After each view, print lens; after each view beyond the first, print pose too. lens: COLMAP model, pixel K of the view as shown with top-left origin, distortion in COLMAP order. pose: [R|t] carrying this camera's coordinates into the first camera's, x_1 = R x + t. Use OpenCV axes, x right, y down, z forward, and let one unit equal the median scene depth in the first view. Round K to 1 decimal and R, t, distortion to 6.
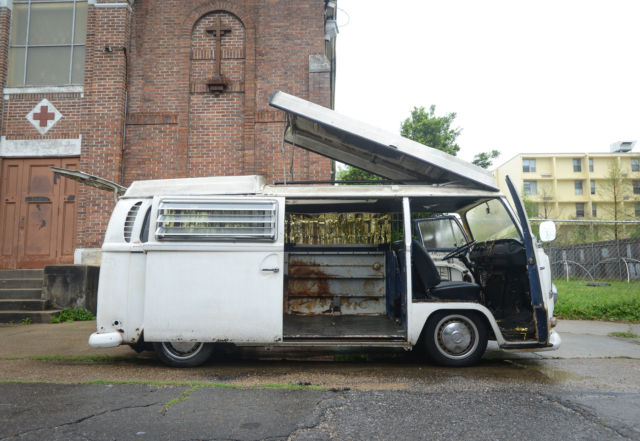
lens RADIAL K [[473.0, 0, 314.1], [0, 473.0, 224.1], [0, 0, 1]] dist [-0.008192, -0.001600]
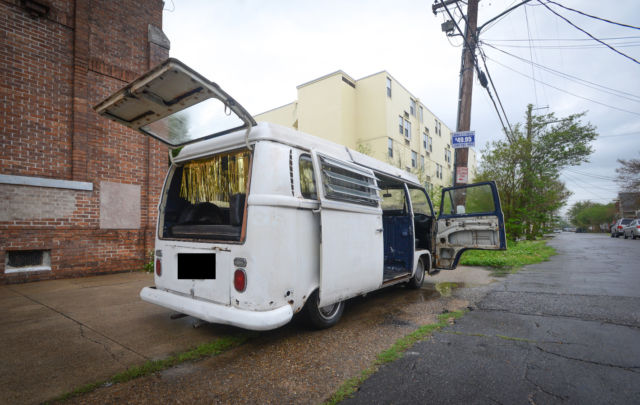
lens RADIAL K [[325.6, 0, 301.6], [0, 325.6, 222.8], [0, 0, 1]] dist [-0.009236, -0.000607]
pose [[0.594615, 0.021526, 0.803722, -0.628243], [-0.074100, 0.996854, 0.028122, 0.050290], [-0.800588, -0.076277, 0.594340, 0.475885]]
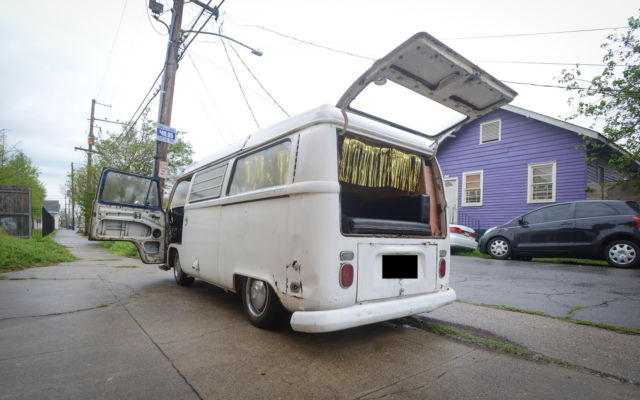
lens RADIAL K [[334.5, 0, 320.4], [0, 334.5, 231.7], [0, 0, 1]] dist [0.000280, -0.000167]
pose [[-0.647382, -0.012272, 0.762067, -0.612601], [-0.089715, 0.994146, -0.060204, 0.130835], [-0.756867, -0.107344, -0.644693, 1.247509]]
